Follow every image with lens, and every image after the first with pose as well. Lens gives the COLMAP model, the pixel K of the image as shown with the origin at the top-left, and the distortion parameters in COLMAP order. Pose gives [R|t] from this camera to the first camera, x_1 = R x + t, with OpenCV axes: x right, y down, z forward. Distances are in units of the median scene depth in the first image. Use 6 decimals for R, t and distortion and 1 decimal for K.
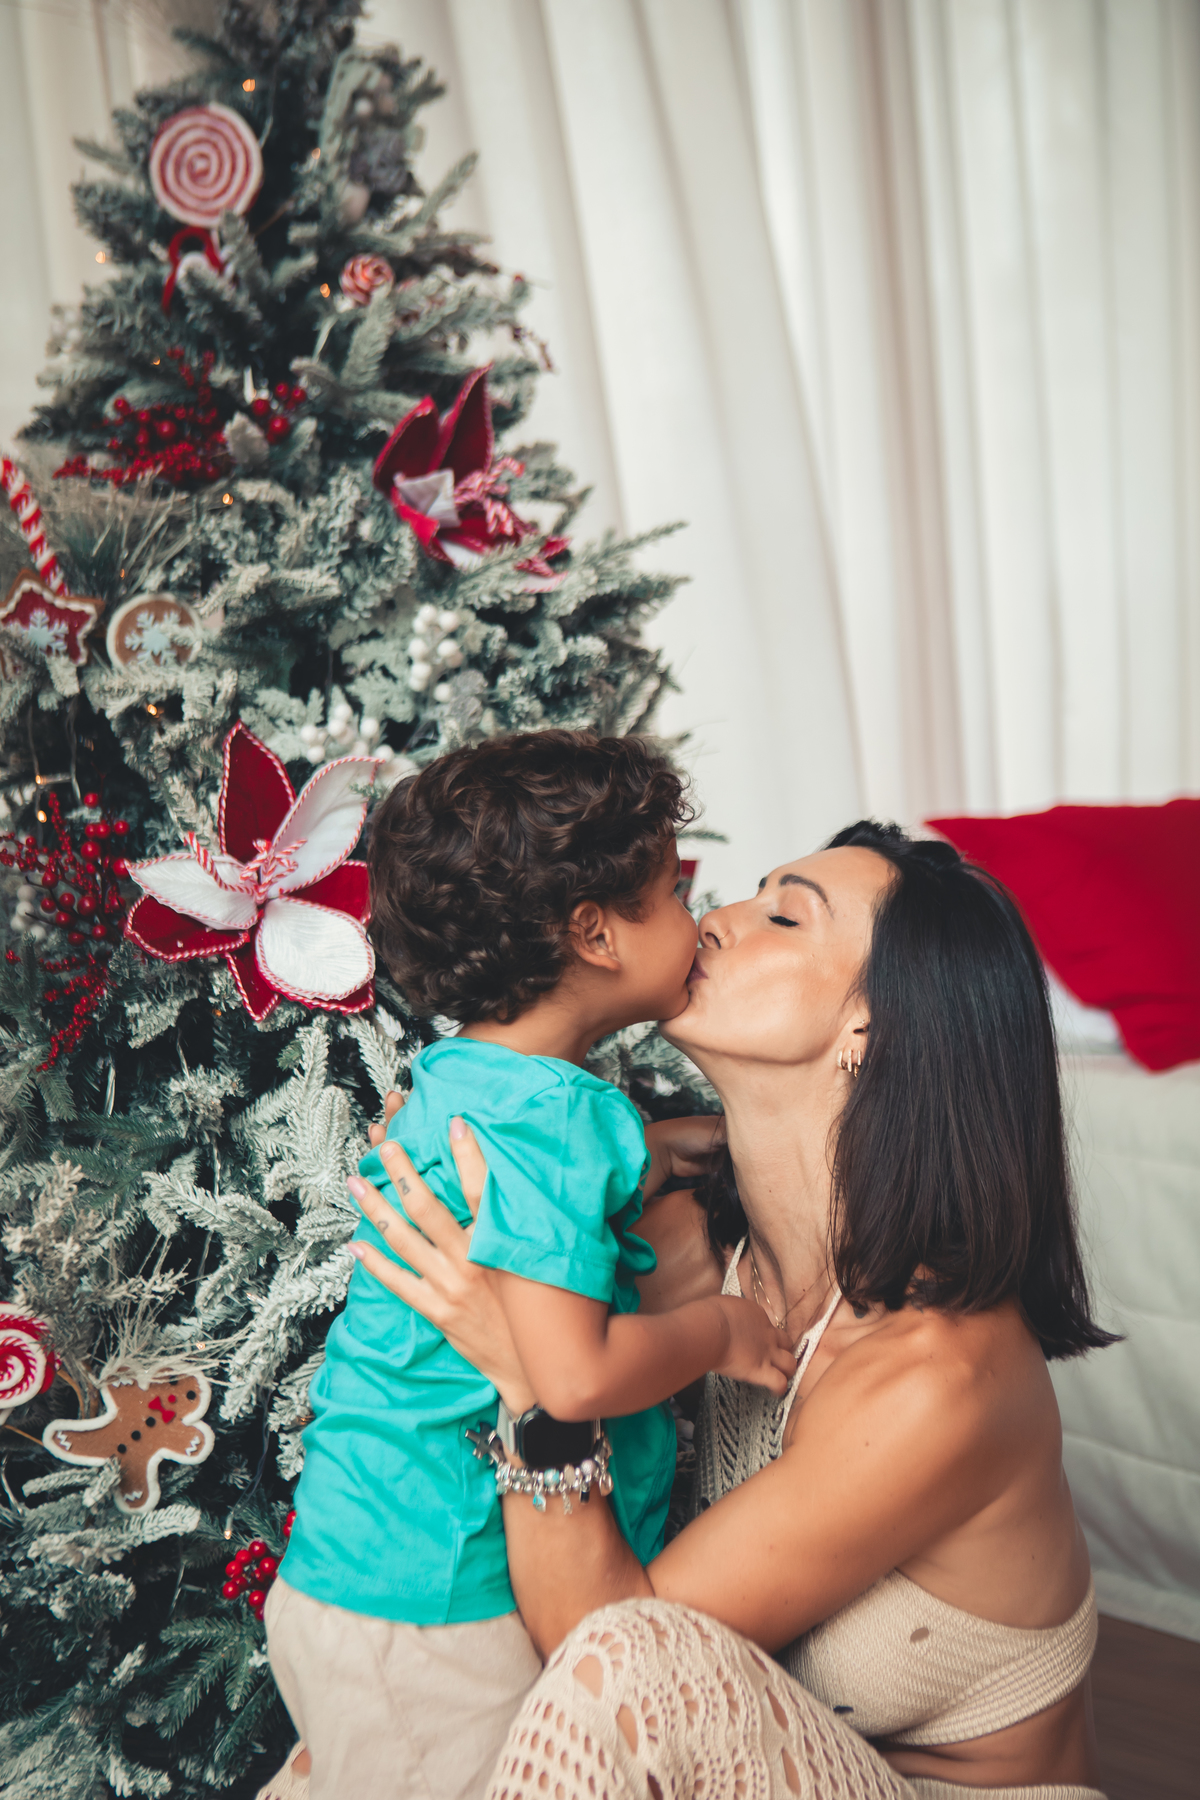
lens RADIAL K [[2678.4, 0, 612.3], [0, 2678.4, 905.6], [0, 0, 1]] dist [0.047803, 0.000000]
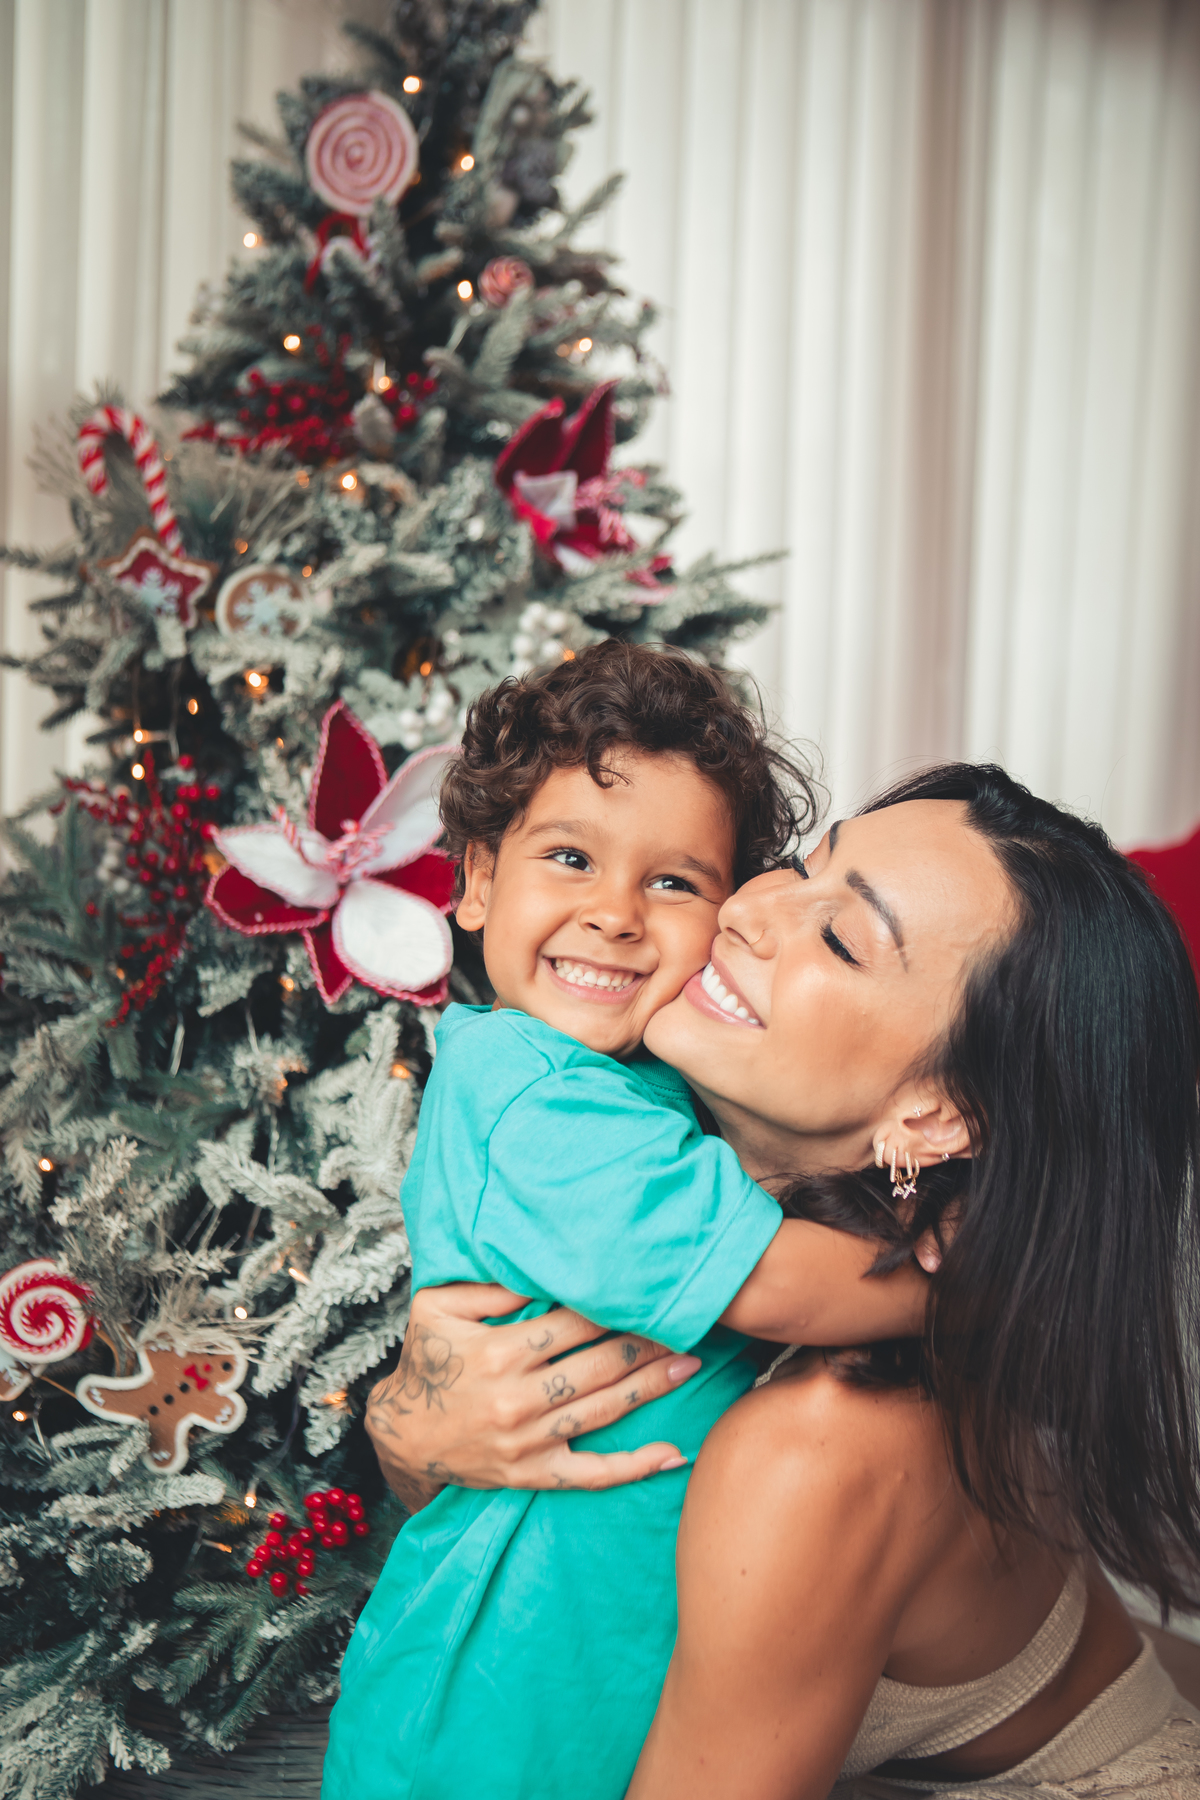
lens RADIAL K [[1974.3, 0, 582.8], [0, 1974.3, 907.9], [0, 0, 1]] dist [-0.022433, 0.000000]
pose [[0.994599, 0.103531, 0.007414, -0.045783], [-0.103693, 0.994256, 0.026498, -0.020272], [-0.004628, -0.027124, 0.999621, 0.257652]]
